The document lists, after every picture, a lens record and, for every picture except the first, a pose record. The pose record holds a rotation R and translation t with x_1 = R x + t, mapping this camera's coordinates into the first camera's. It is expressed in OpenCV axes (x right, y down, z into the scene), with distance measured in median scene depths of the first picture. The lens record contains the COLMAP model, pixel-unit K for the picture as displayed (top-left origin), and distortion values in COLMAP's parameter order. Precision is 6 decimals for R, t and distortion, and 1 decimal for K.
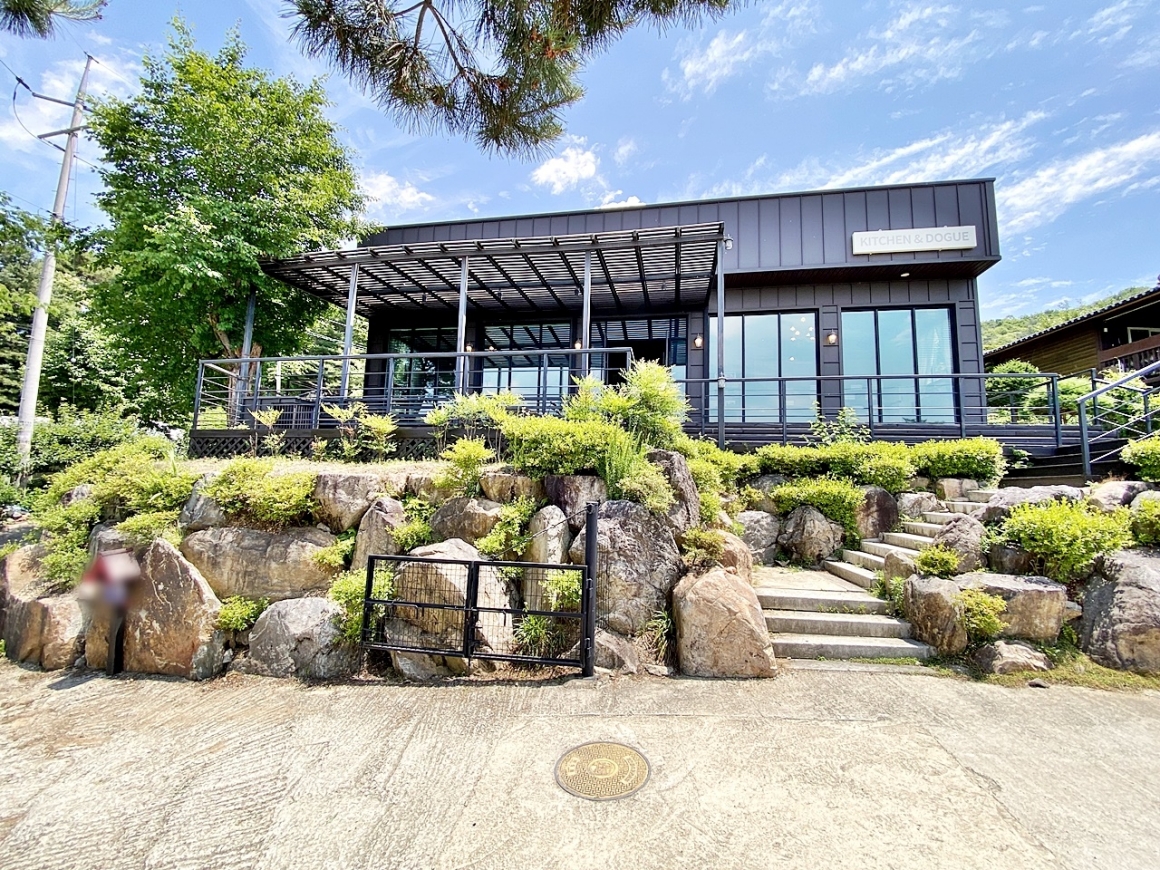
lens RADIAL K [[468.0, 0, 581.6], [0, 468.0, 434.7], [0, 0, 1]] dist [0.016091, -0.018235]
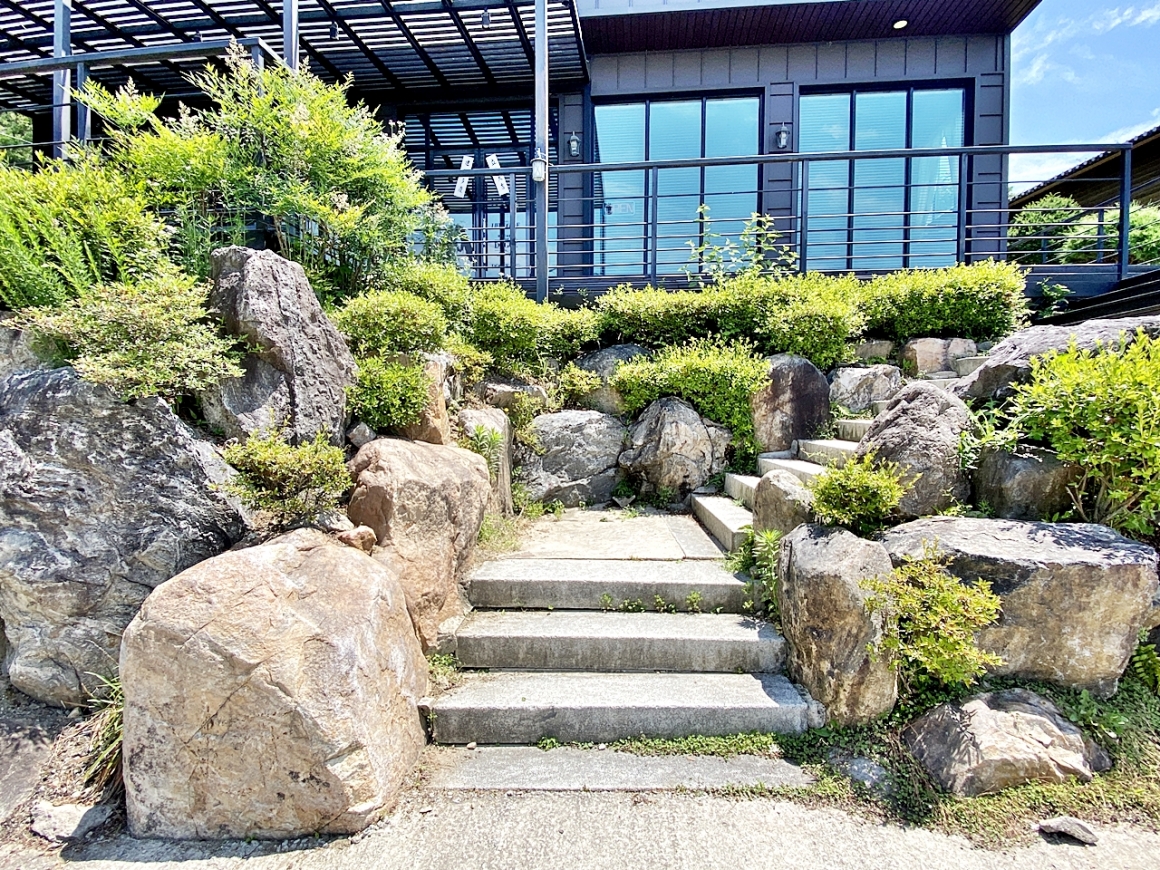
lens RADIAL K [[577.7, 0, 575.7], [0, 577.7, 438.7], [0, 0, 1]] dist [0.026868, -0.025971]
pose [[0.996310, -0.032425, 0.079466, 0.426009], [0.019250, 0.986722, 0.161272, 0.120782], [-0.083640, -0.159147, 0.983705, 0.469703]]
